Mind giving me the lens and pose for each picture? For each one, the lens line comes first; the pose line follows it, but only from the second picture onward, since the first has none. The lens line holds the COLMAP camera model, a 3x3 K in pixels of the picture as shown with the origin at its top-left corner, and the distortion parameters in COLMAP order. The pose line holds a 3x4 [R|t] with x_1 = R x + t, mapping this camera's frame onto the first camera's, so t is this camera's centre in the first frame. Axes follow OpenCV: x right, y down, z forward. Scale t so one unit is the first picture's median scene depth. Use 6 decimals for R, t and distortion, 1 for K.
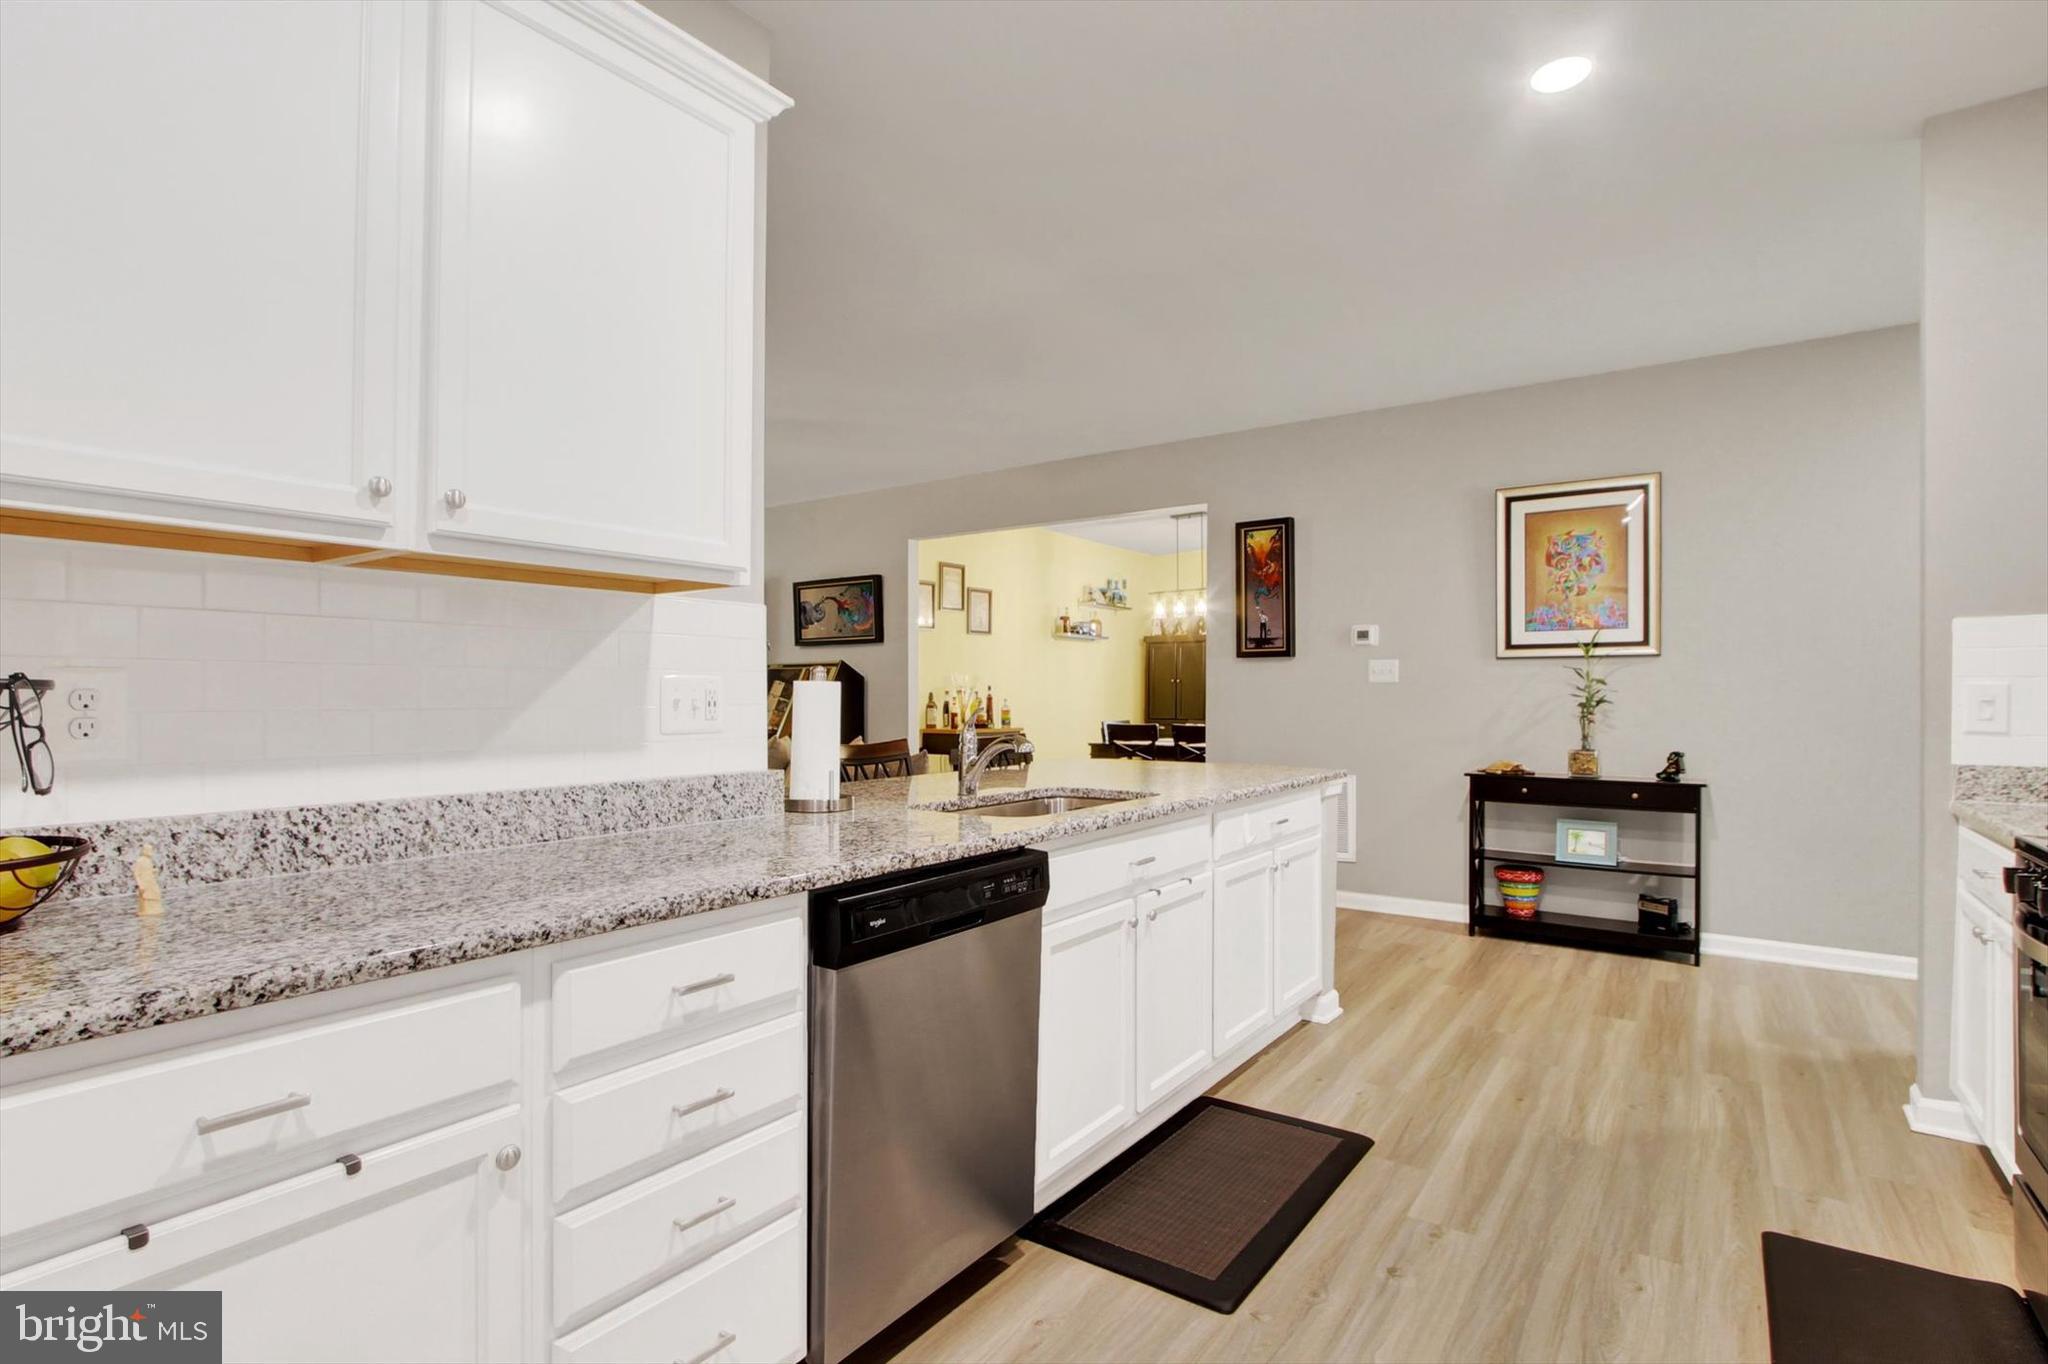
lens RADIAL K [[992.6, 0, 1054.8], [0, 992.6, 690.5], [0, 0, 1]] dist [-0.017532, 0.000975]
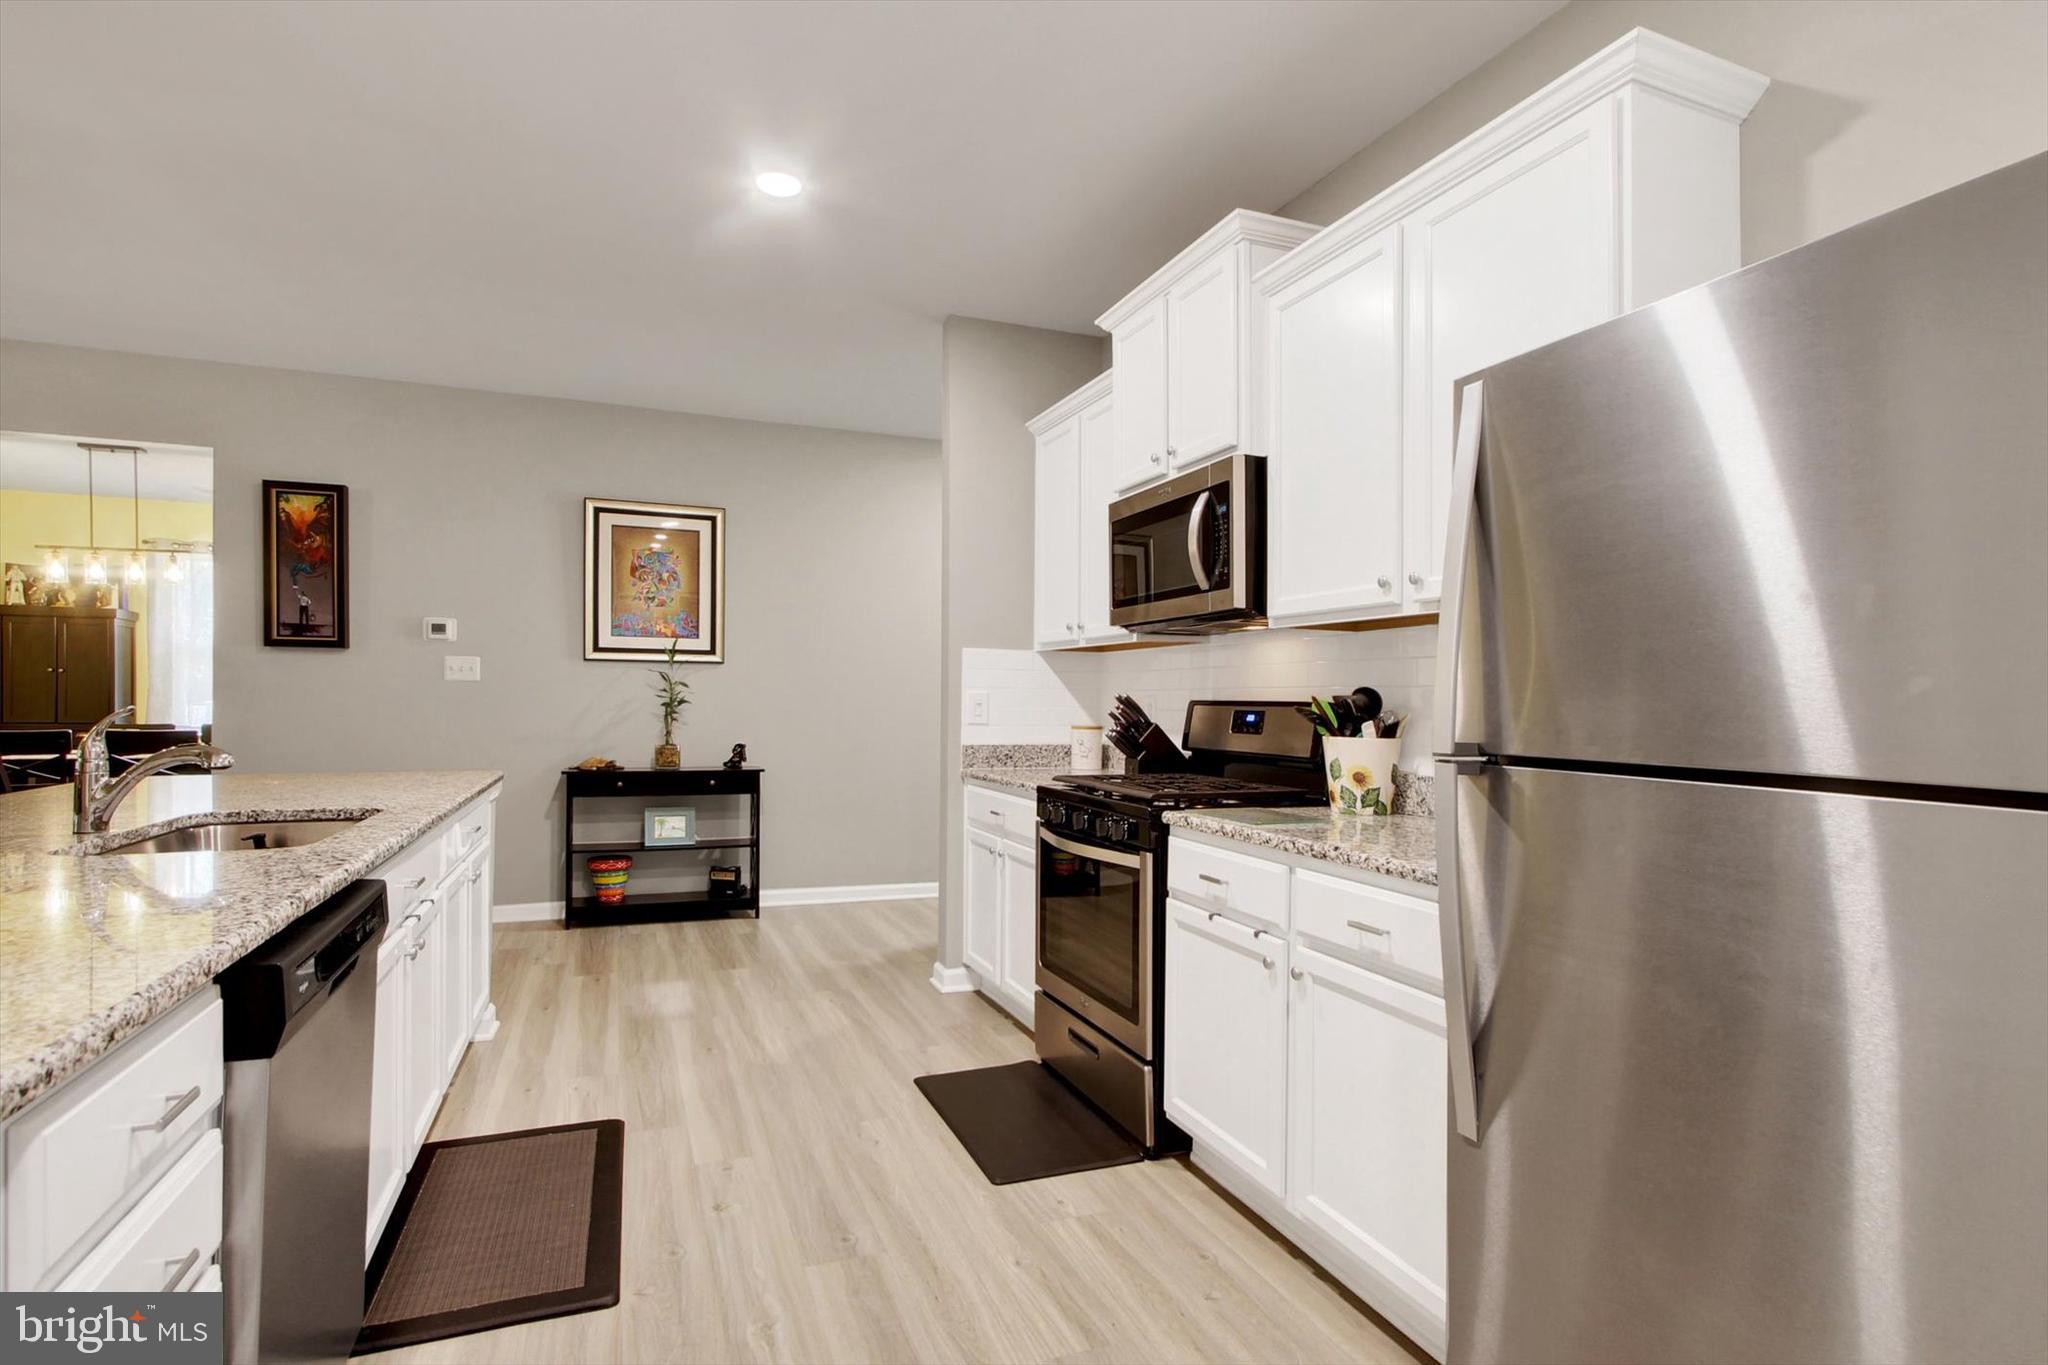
lens RADIAL K [[992.6, 0, 1028.0], [0, 992.6, 699.0], [0, 0, 1]] dist [-0.017532, 0.000975]
pose [[0.554474, 0.005607, 0.832182, -0.168664], [-0.013924, 0.999900, 0.002540, -0.000428], [-0.832085, -0.012996, 0.554496, 0.035214]]
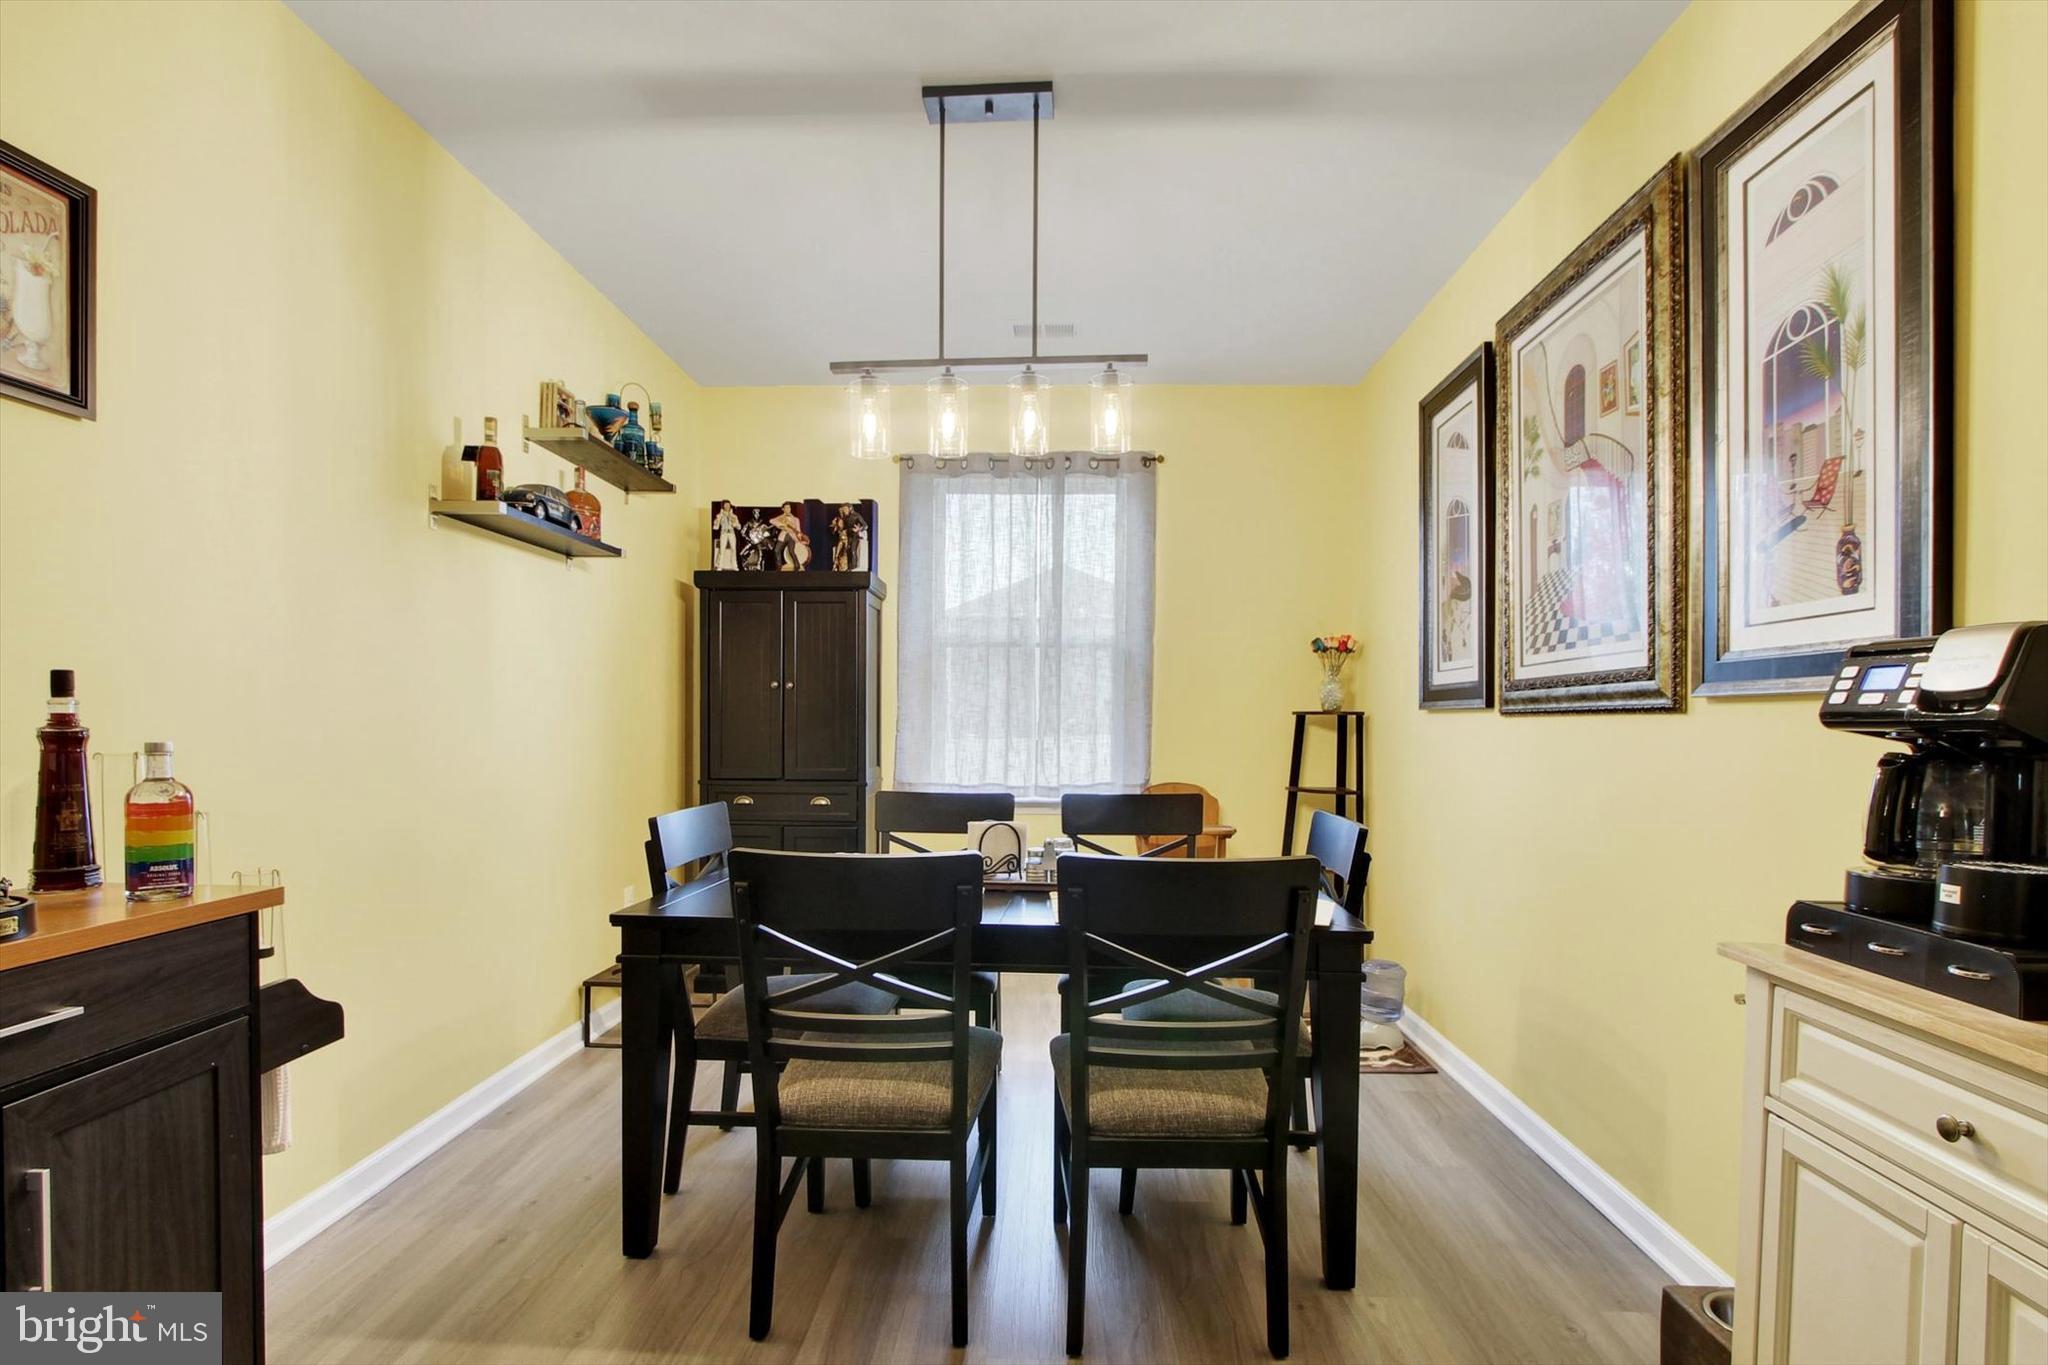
lens RADIAL K [[992.6, 0, 1024.7], [0, 992.6, 741.4], [0, 0, 1]] dist [-0.017532, 0.000975]
pose [[0.851623, -0.003886, 0.524141, -0.013340], [-0.012488, 0.999538, 0.027701, 0.002429], [-0.524007, -0.030137, 0.851181, 1.332761]]
